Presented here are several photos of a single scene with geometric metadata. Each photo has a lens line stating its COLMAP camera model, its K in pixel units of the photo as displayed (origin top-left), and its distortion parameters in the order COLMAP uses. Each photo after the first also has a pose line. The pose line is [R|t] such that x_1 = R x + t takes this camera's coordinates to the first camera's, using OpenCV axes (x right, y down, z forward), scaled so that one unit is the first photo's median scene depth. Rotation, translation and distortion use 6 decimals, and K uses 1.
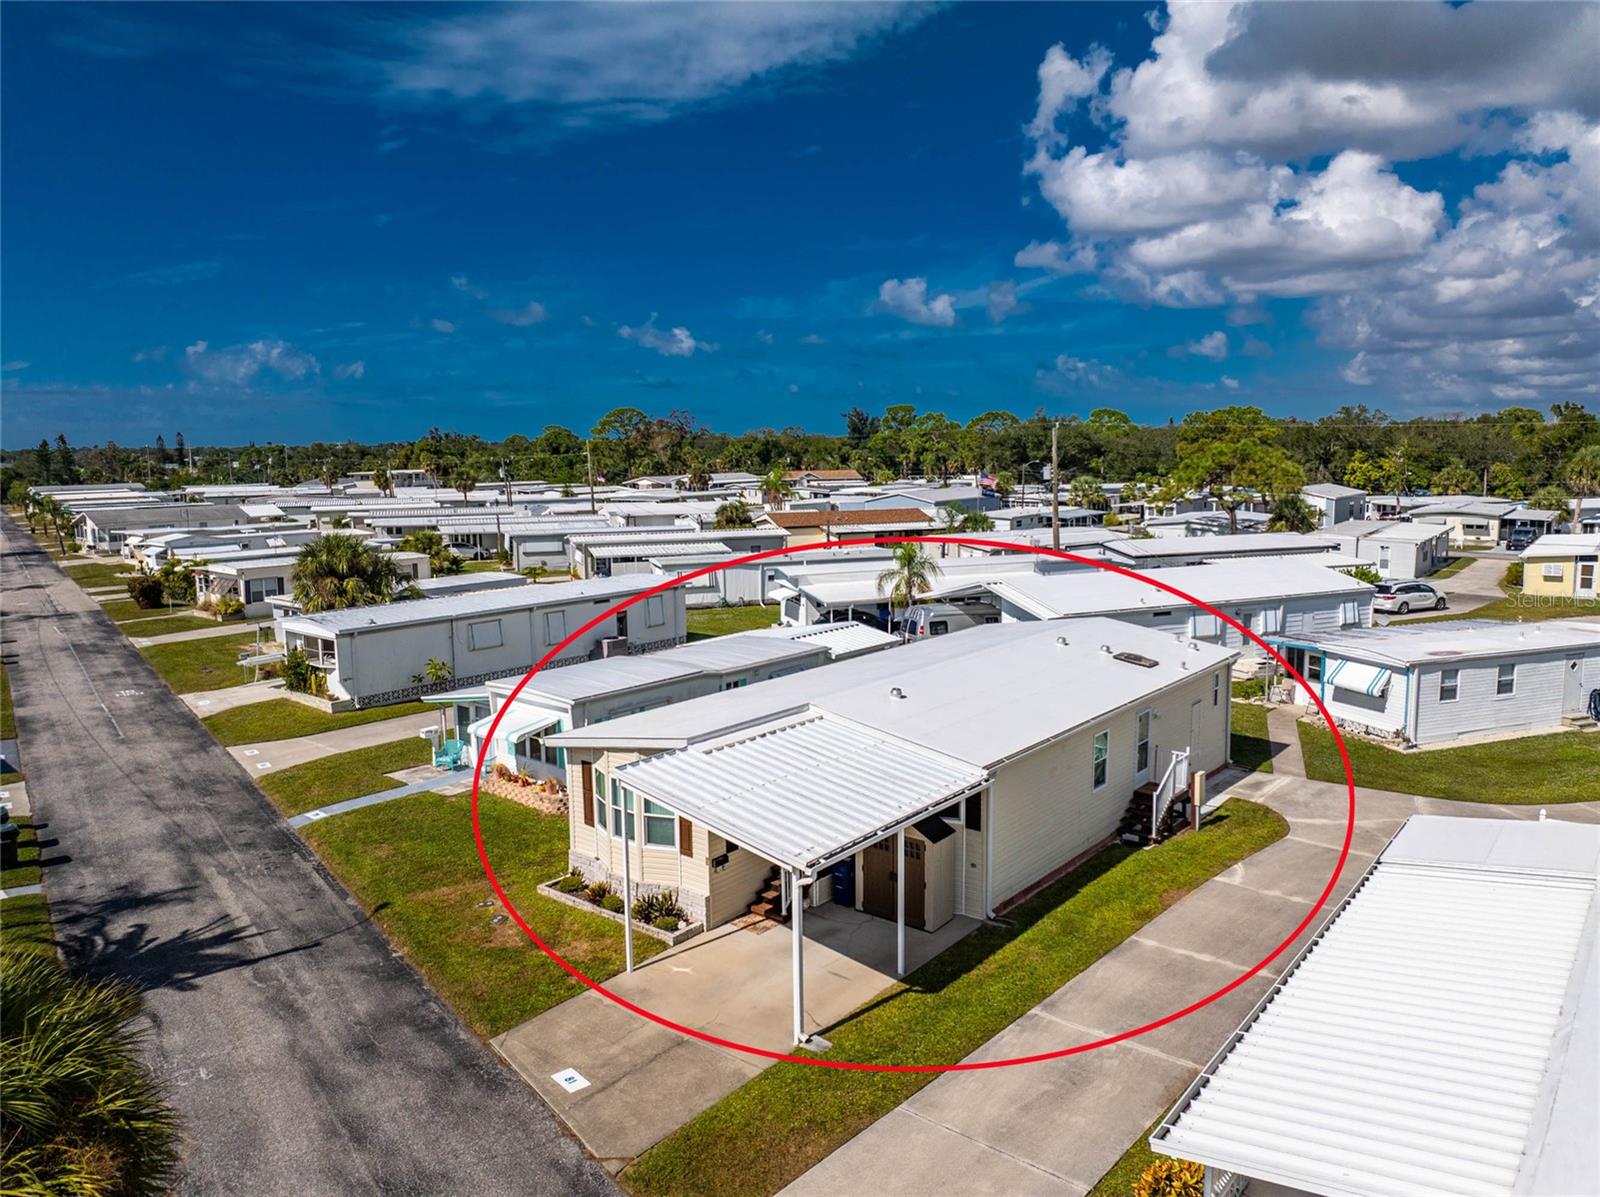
lens RADIAL K [[1123.9, 0, 810.2], [0, 1123.9, 604.1], [0, 0, 1]] dist [-0.065988, 0.034983]
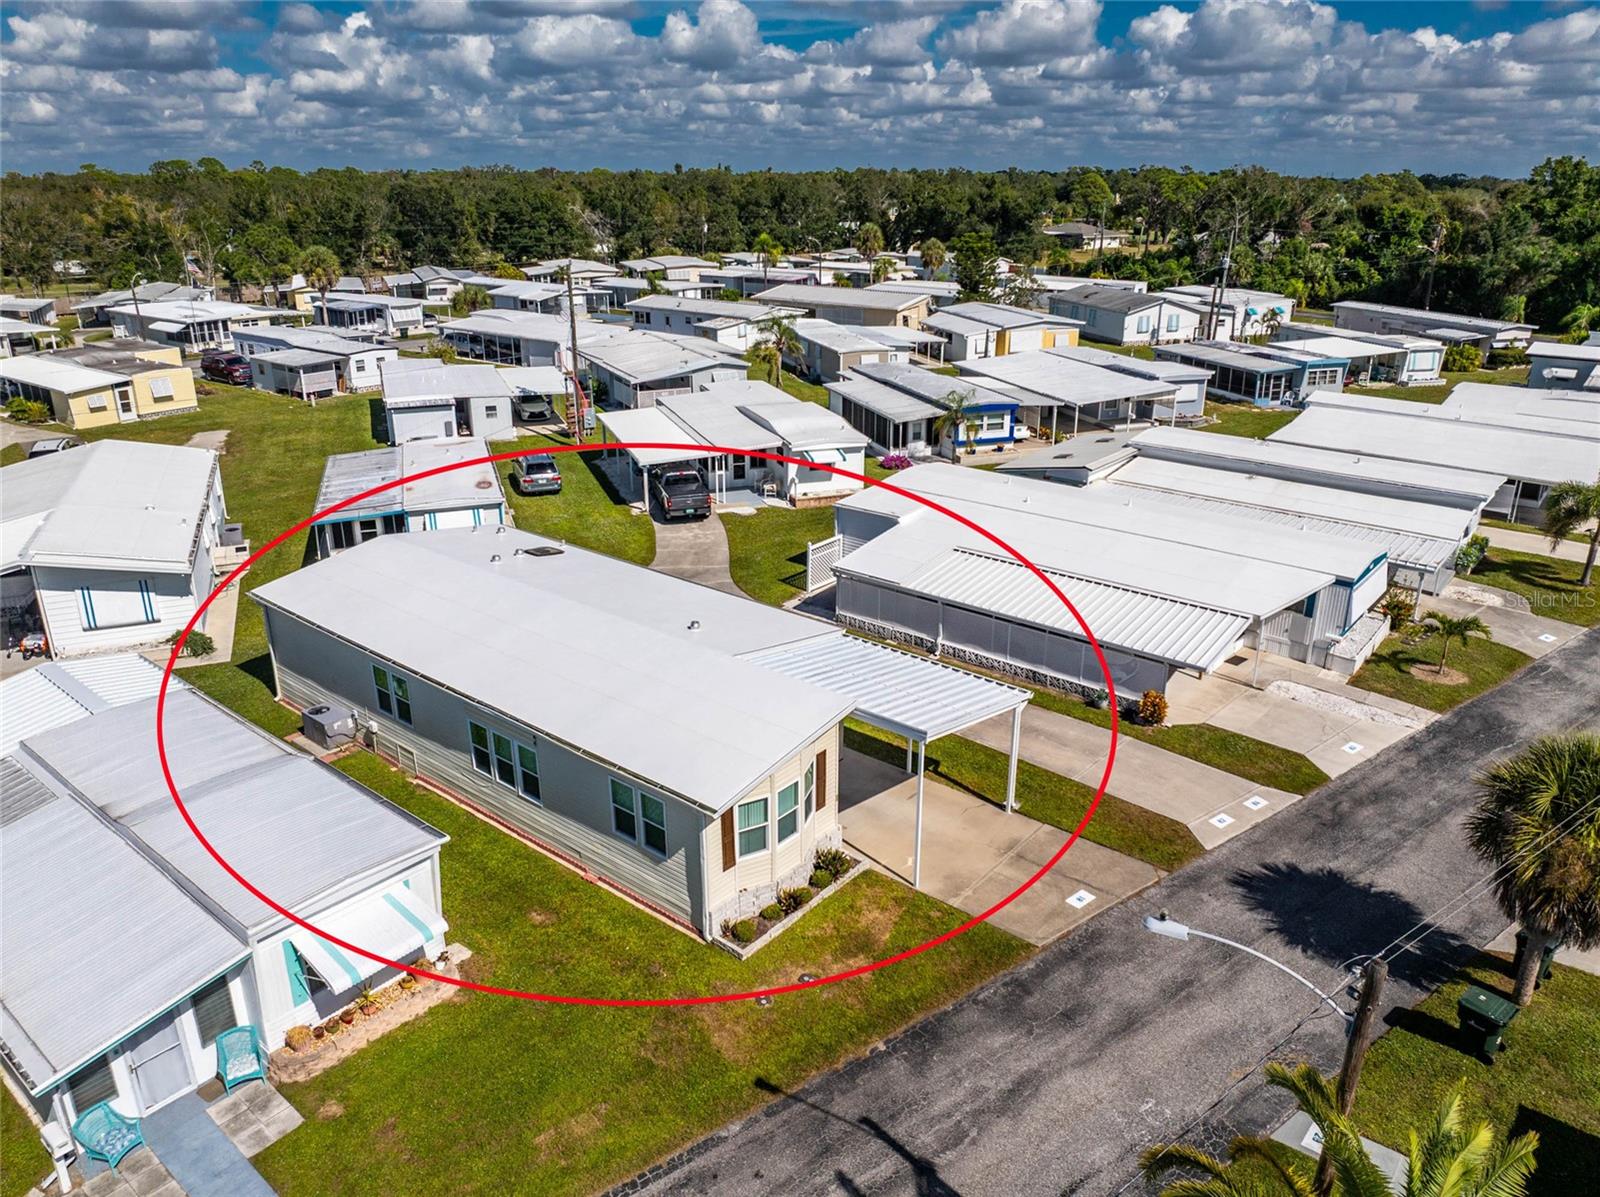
lens RADIAL K [[1123.9, 0, 798.5], [0, 1123.9, 586.0], [0, 0, 1]] dist [-0.065988, 0.034983]
pose [[0.024273, -0.338056, 0.940813, -0.485248], [0.151661, 0.931443, 0.330776, -0.157148], [-0.988135, 0.134655, 0.073879, 0.410042]]
